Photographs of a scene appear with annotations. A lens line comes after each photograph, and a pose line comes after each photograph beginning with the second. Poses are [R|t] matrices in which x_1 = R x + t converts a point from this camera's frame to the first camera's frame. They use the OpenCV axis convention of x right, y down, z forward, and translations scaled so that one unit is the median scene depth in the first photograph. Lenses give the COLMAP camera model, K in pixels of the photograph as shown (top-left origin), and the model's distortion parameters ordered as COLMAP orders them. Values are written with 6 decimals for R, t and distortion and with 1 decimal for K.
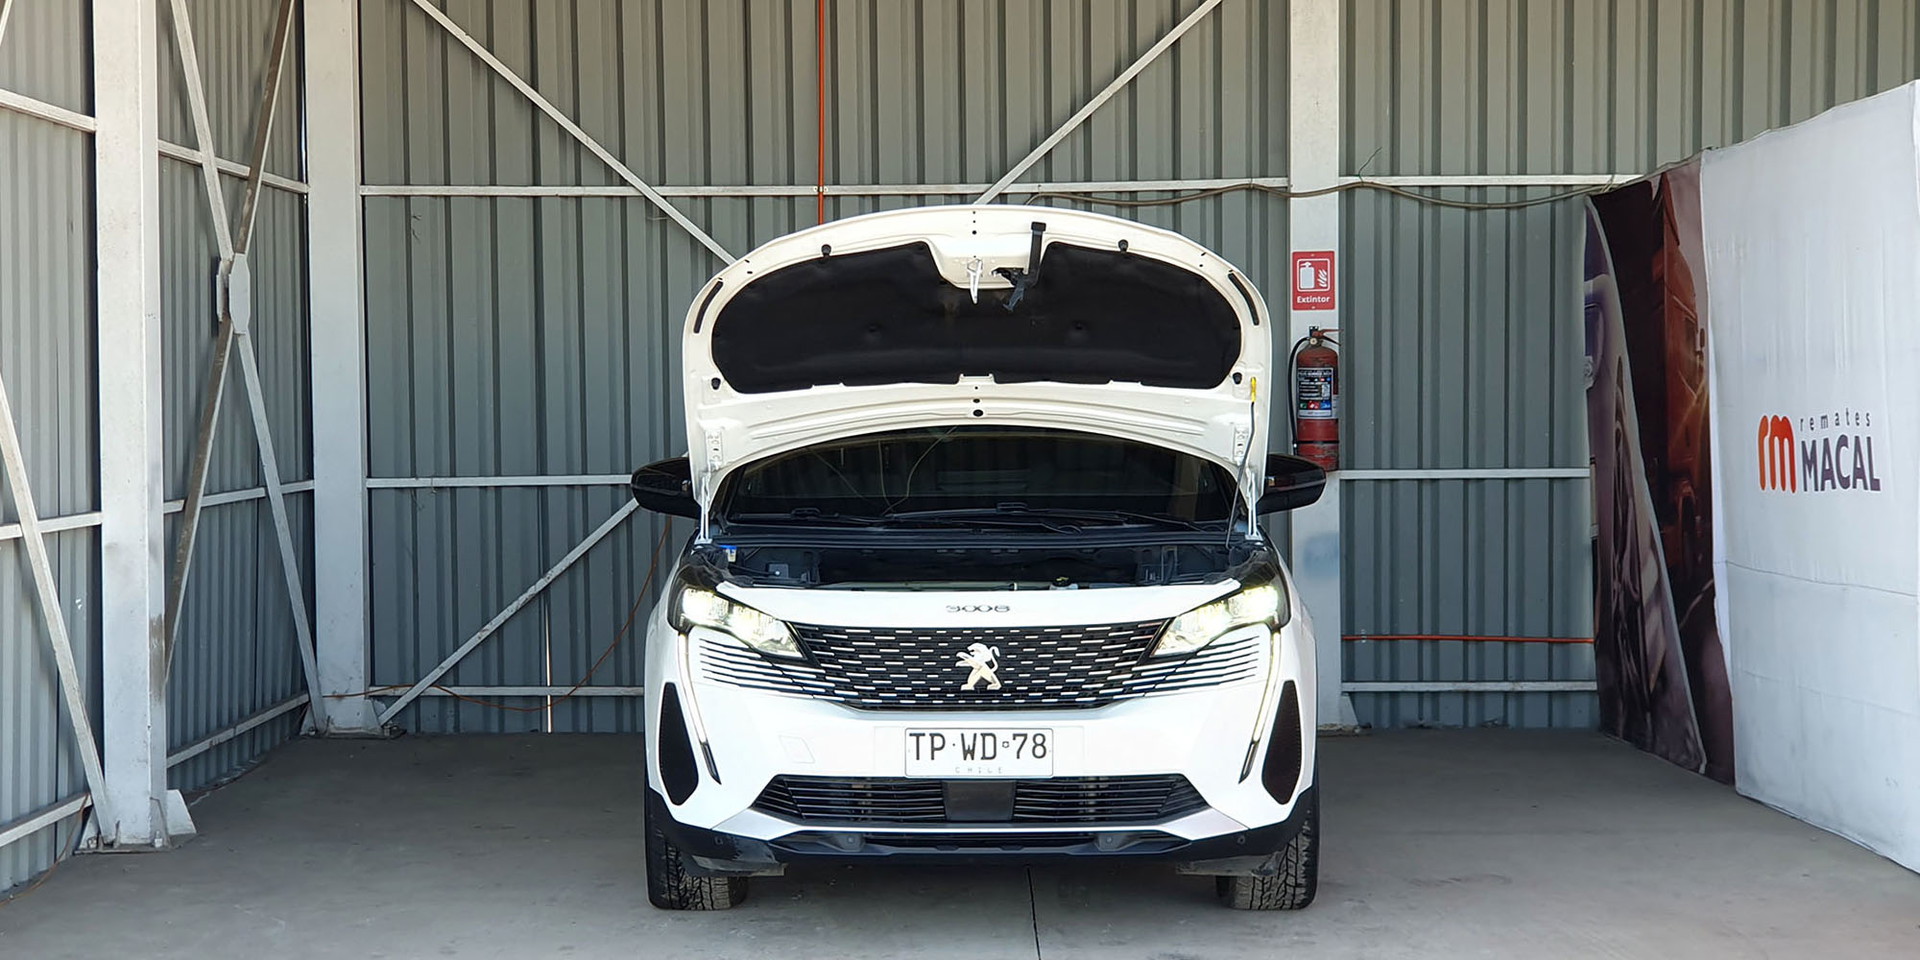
lens RADIAL K [[3442.8, 0, 860.9], [0, 3442.8, 479.8], [0, 0, 1]] dist [0.304817, -1.798861]
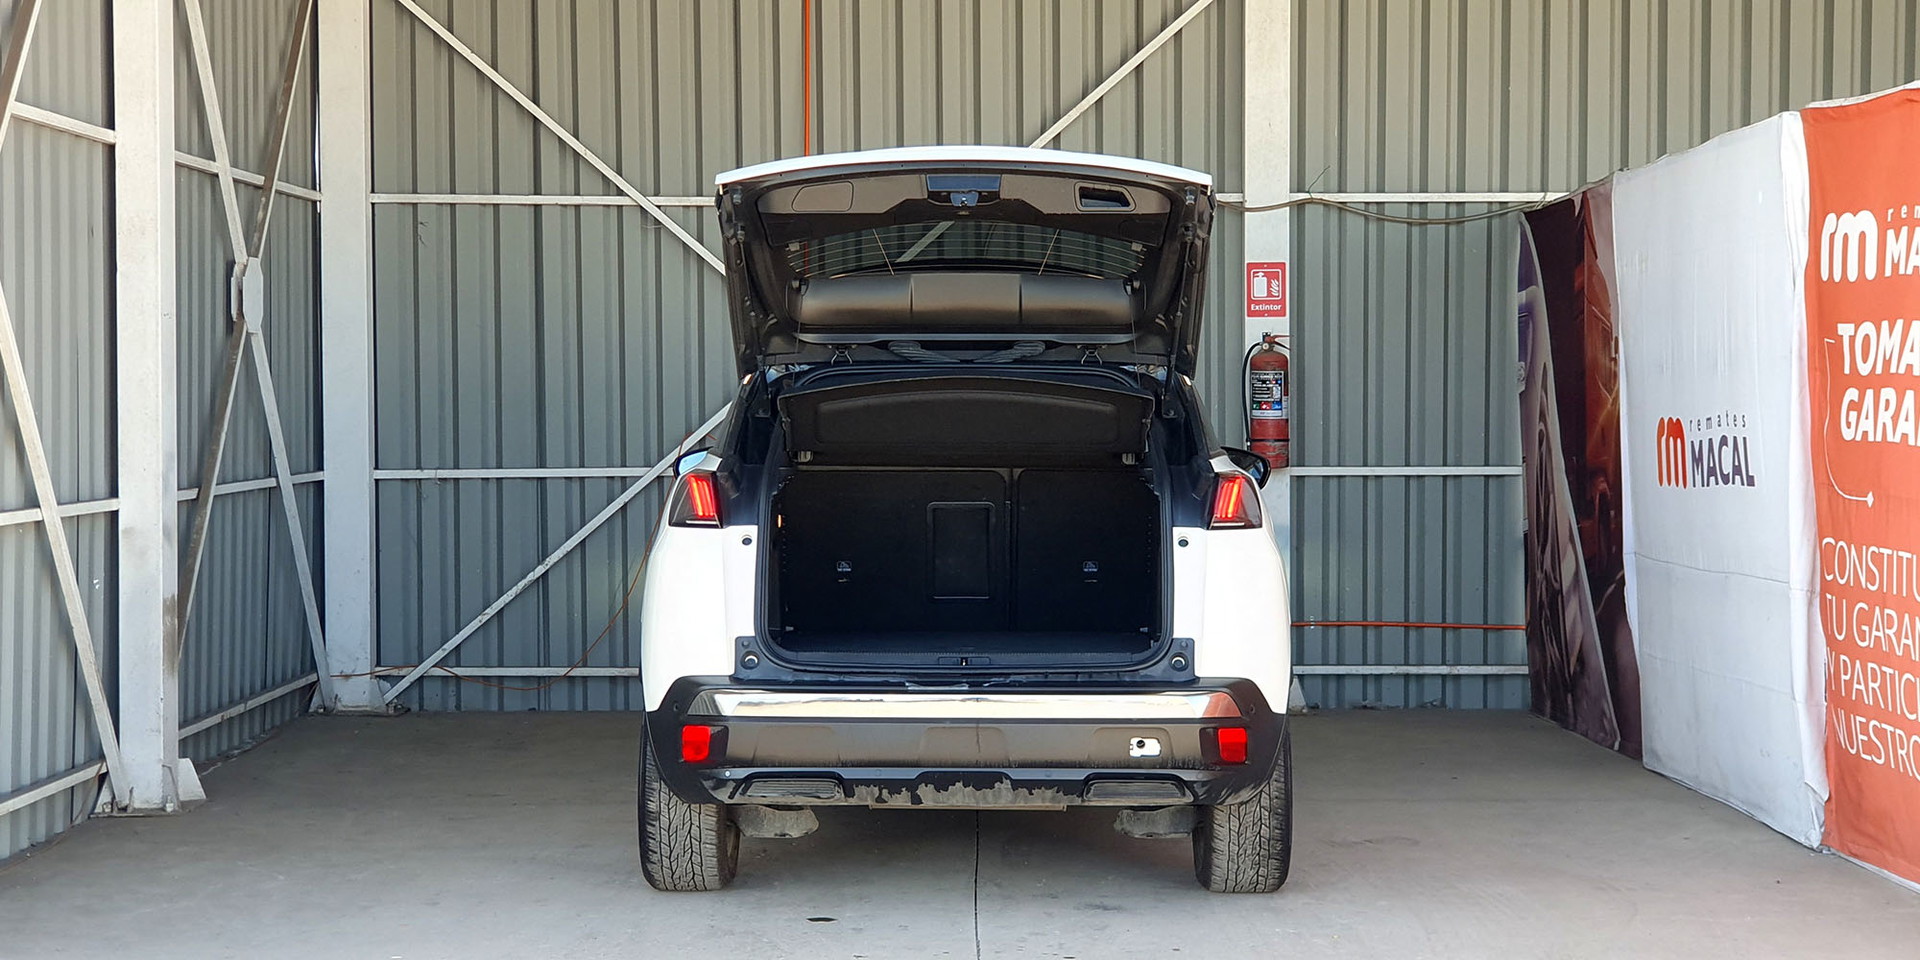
lens RADIAL K [[3392.4, 0, 965.5], [0, 3392.4, 447.8], [0, 0, 1]] dist [0.267772, -1.562513]
pose [[0.999750, 0.005532, 0.021667, 0.015523], [-0.005318, 0.999937, -0.009926, 0.002241], [-0.021721, 0.009808, 0.999716, -0.048648]]
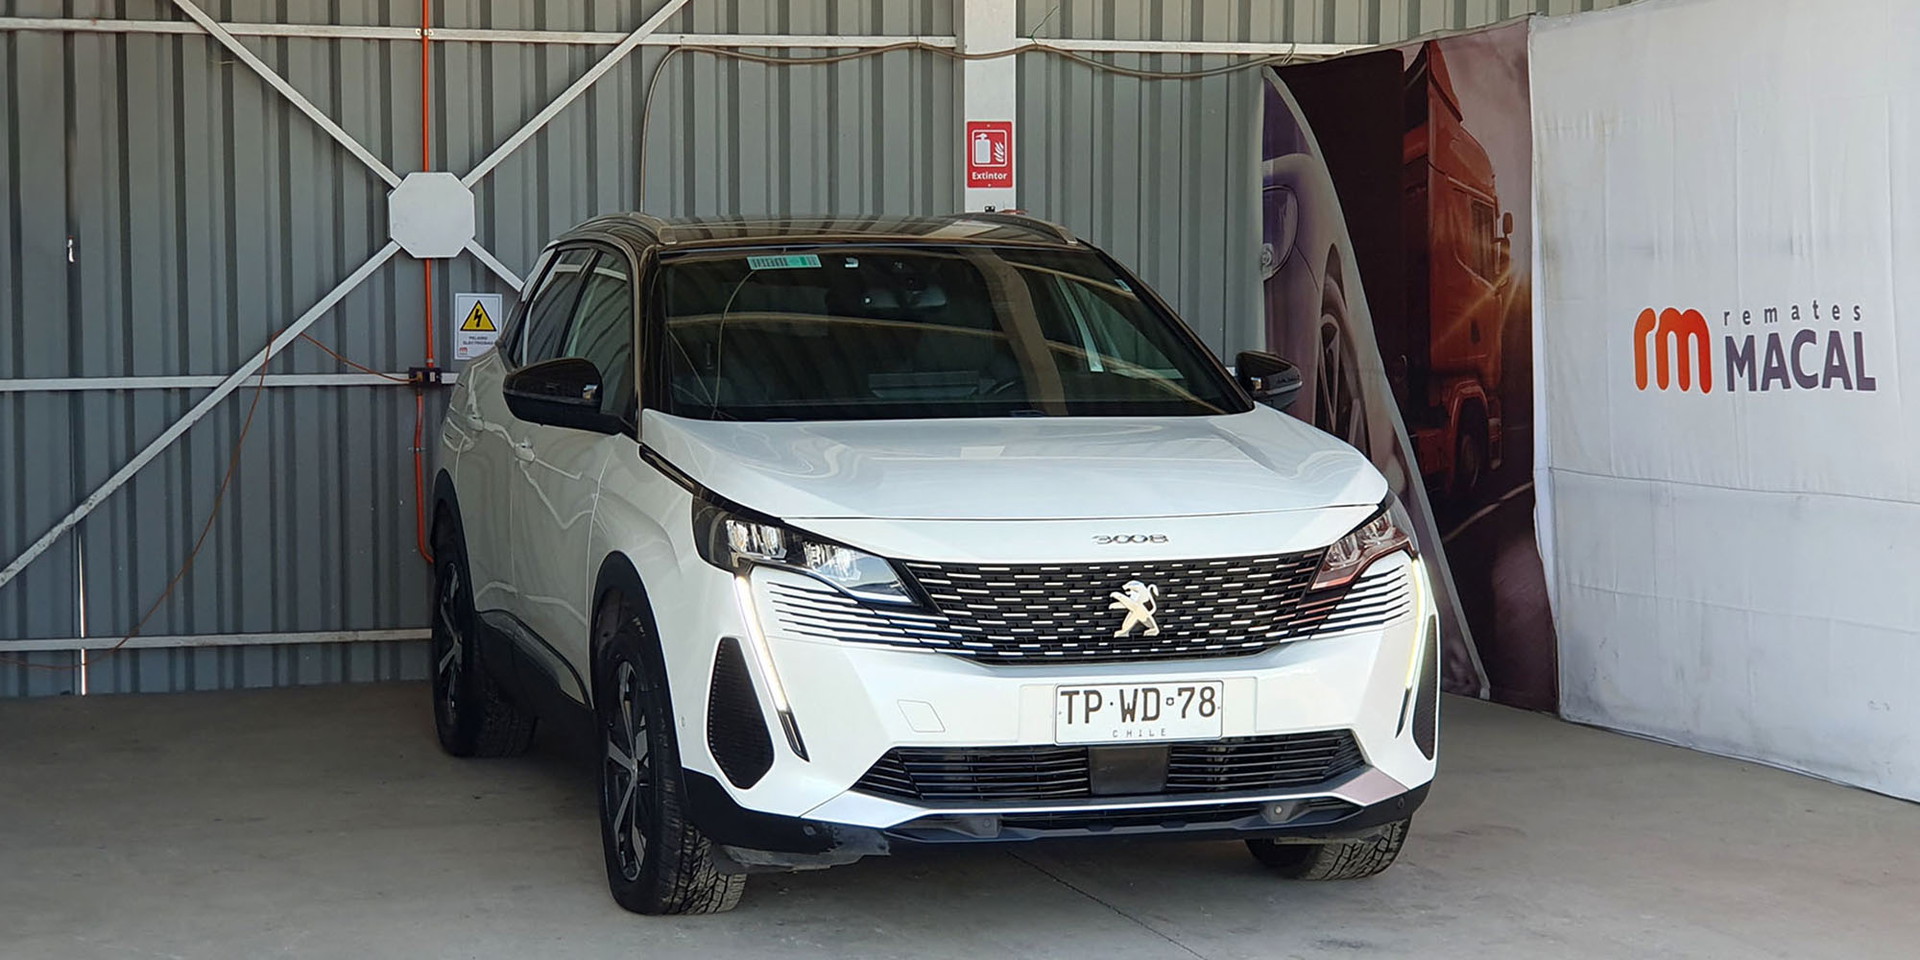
lens RADIAL K [[3678.1, 0, 960.0], [0, 3678.1, 480.0], [0, 0, 1]] dist [0.308559, -2.084374]
pose [[0.943646, -0.012663, 0.330715, -0.190163], [0.003473, 0.999592, 0.028365, -0.001344], [-0.330939, -0.025617, 0.943304, 0.113882]]
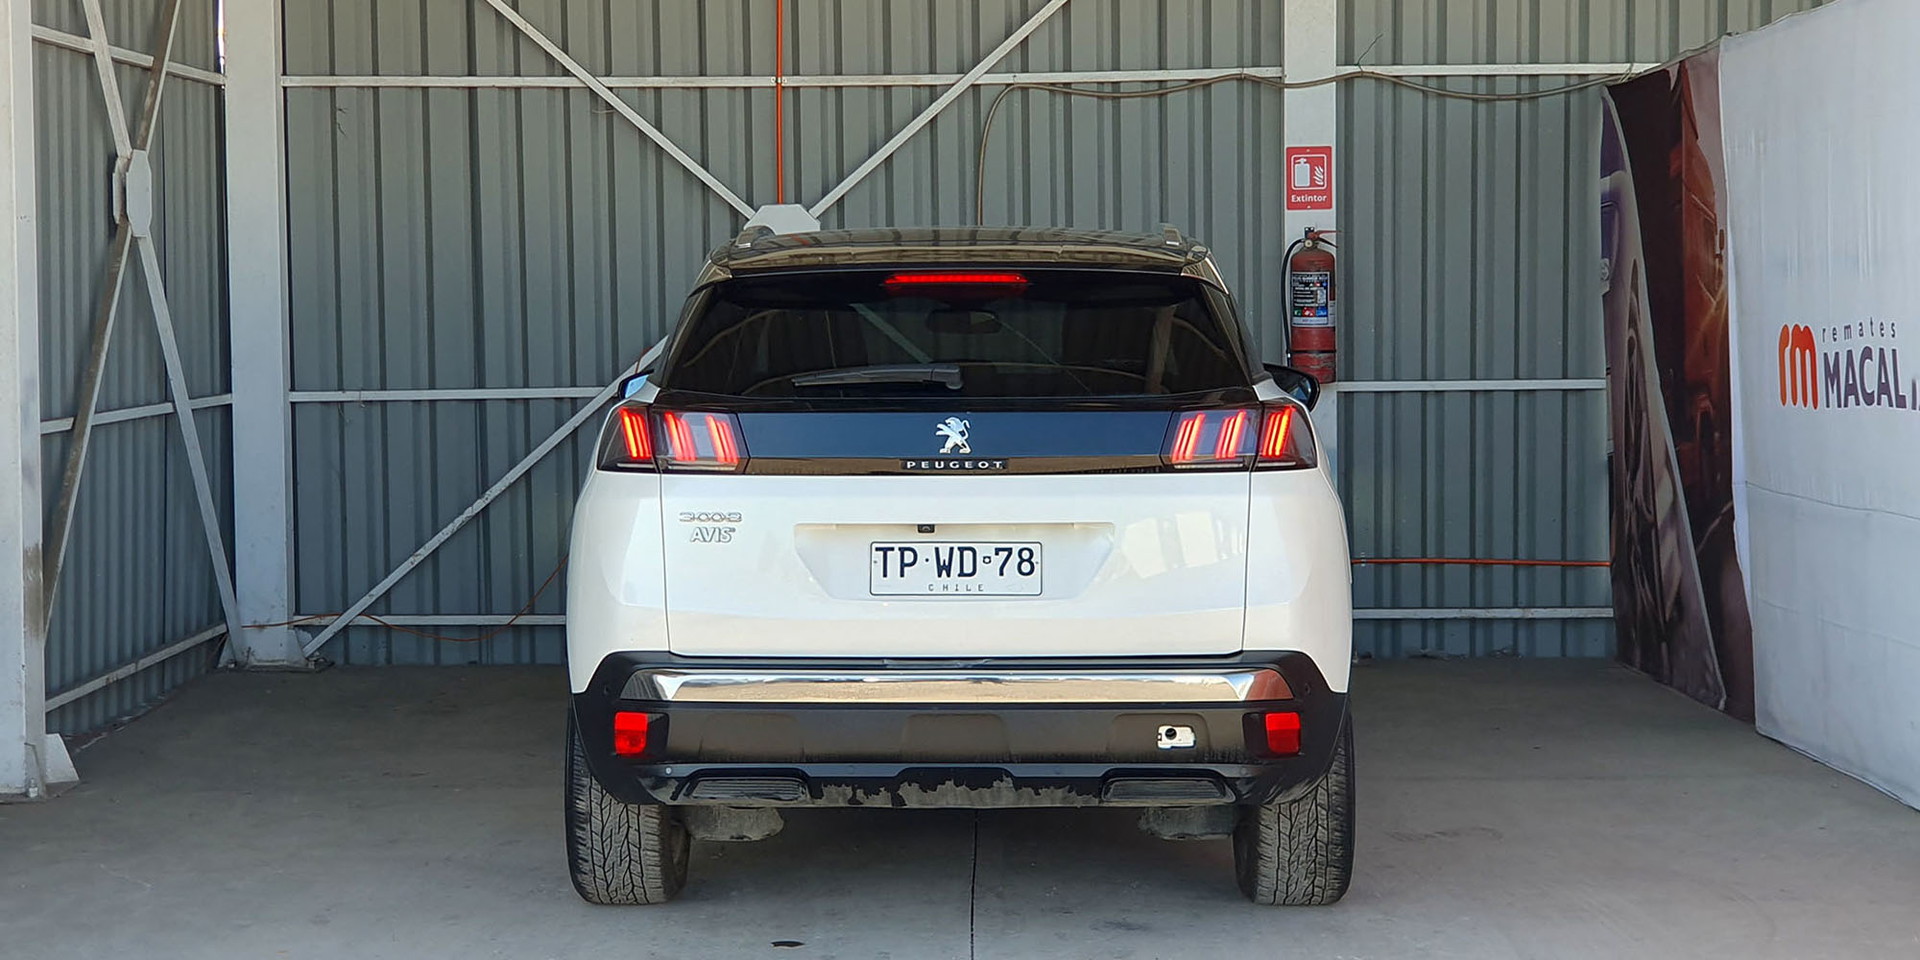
lens RADIAL K [[3522.3, 0, 894.2], [0, 3522.3, 434.0], [0, 0, 1]] dist [0.329572, -2.454924]
pose [[0.999998, -0.001056, -0.001448, 0.020983], [0.001077, 0.999894, 0.014539, -0.002845], [0.001432, -0.014541, 0.999893, 0.049548]]
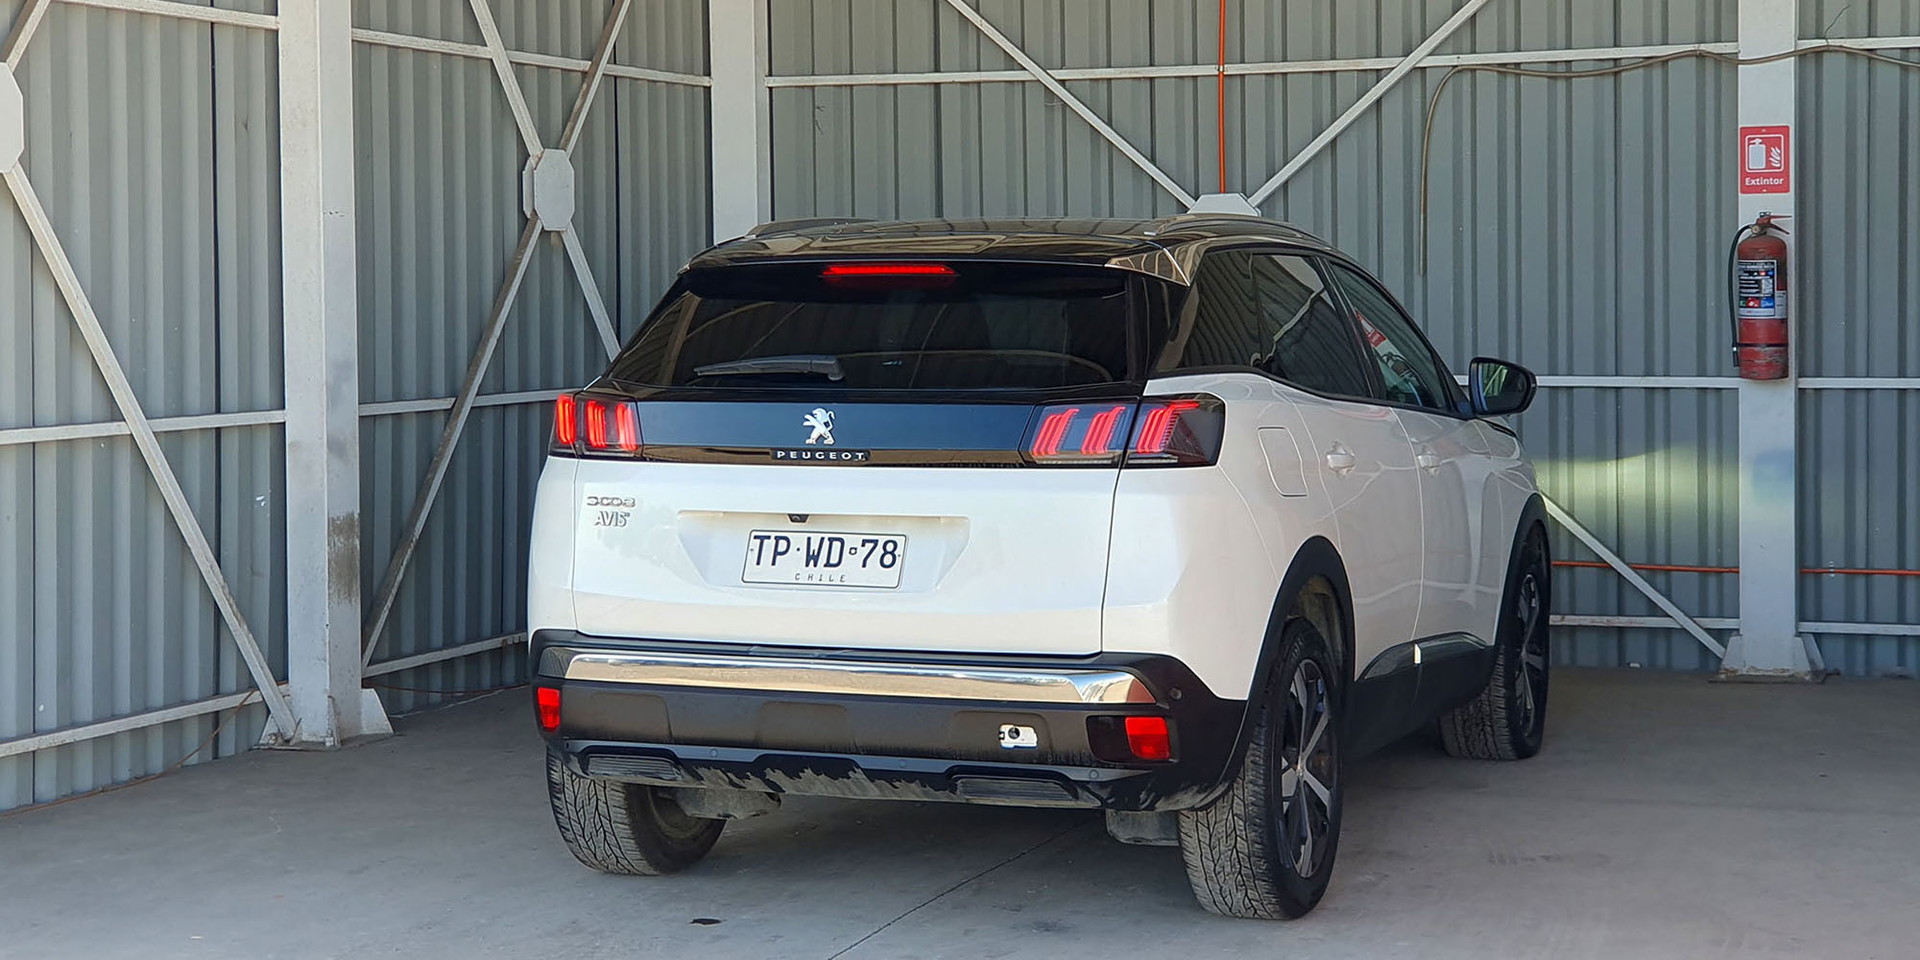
lens RADIAL K [[3442.8, 0, 860.9], [0, 3442.8, 479.8], [0, 0, 1]] dist [0.304817, -1.798861]
pose [[0.935049, 0.020505, -0.353925, 0.232114], [-0.009365, 0.999406, 0.033159, -0.004144], [0.354394, -0.027691, 0.934686, 0.099663]]
